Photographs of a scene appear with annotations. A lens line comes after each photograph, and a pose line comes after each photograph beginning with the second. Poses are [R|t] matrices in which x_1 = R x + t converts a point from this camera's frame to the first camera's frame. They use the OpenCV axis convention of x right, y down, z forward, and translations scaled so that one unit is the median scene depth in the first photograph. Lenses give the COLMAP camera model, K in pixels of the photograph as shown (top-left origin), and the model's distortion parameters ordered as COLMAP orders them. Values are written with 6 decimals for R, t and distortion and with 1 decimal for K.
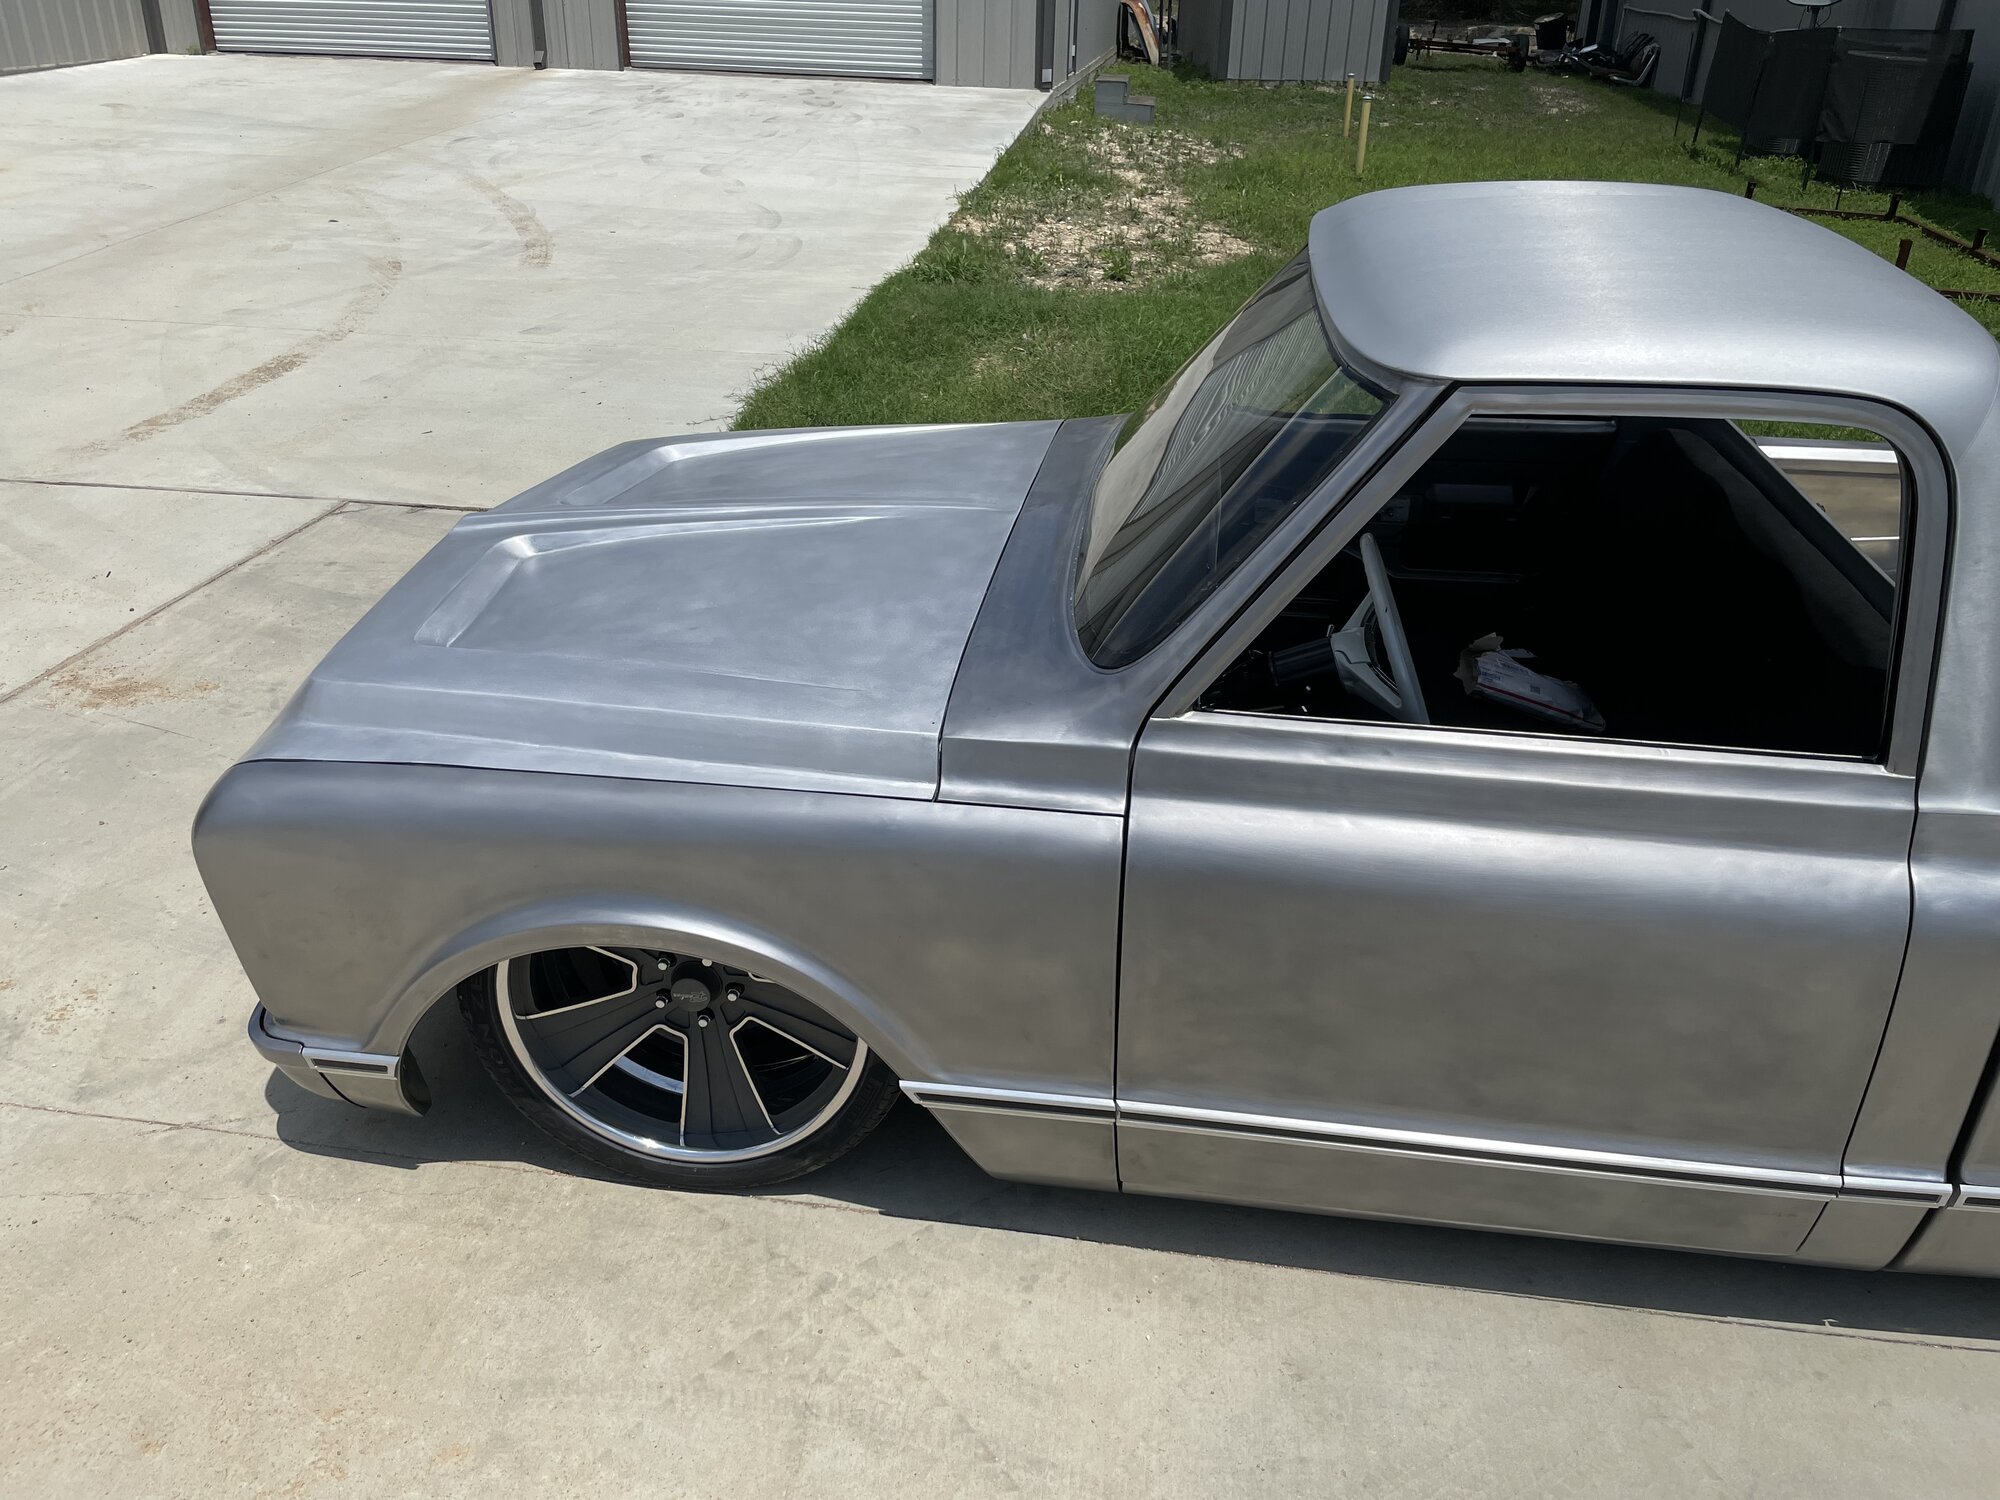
lens RADIAL K [[1529.4, 0, 1011.4], [0, 1529.4, 755.6], [0, 0, 1]] dist [0.081191, -0.119660]
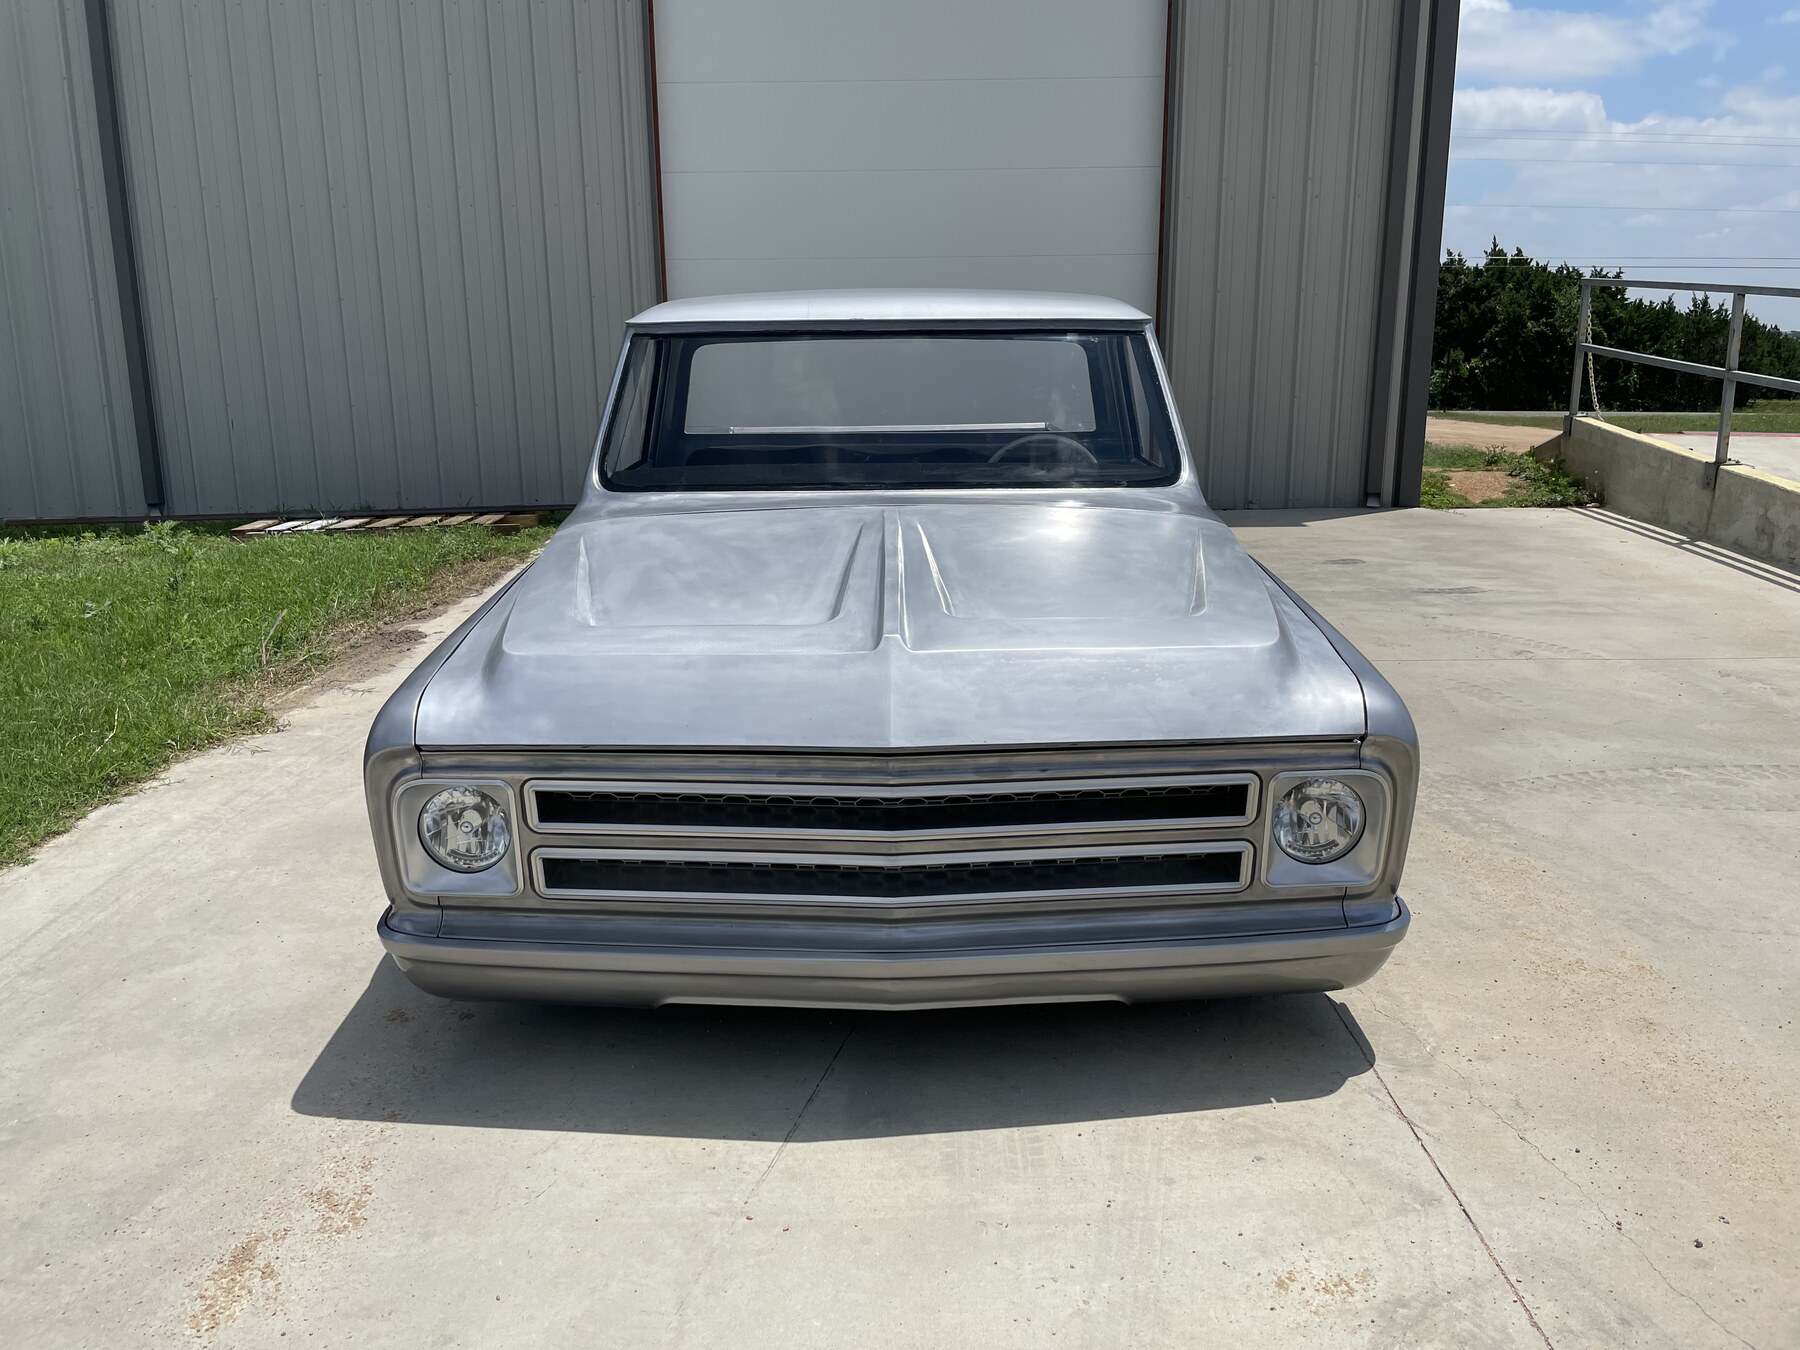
lens RADIAL K [[1376.4, 0, 896.0], [0, 1376.4, 674.3], [0, 0, 1]] dist [0.081191, -0.119660]
pose [[-0.146777, -0.257520, 0.955060, -1.221290], [0.460572, 0.836678, 0.296382, -0.405610], [-0.875403, 0.483376, -0.004199, 1.106639]]
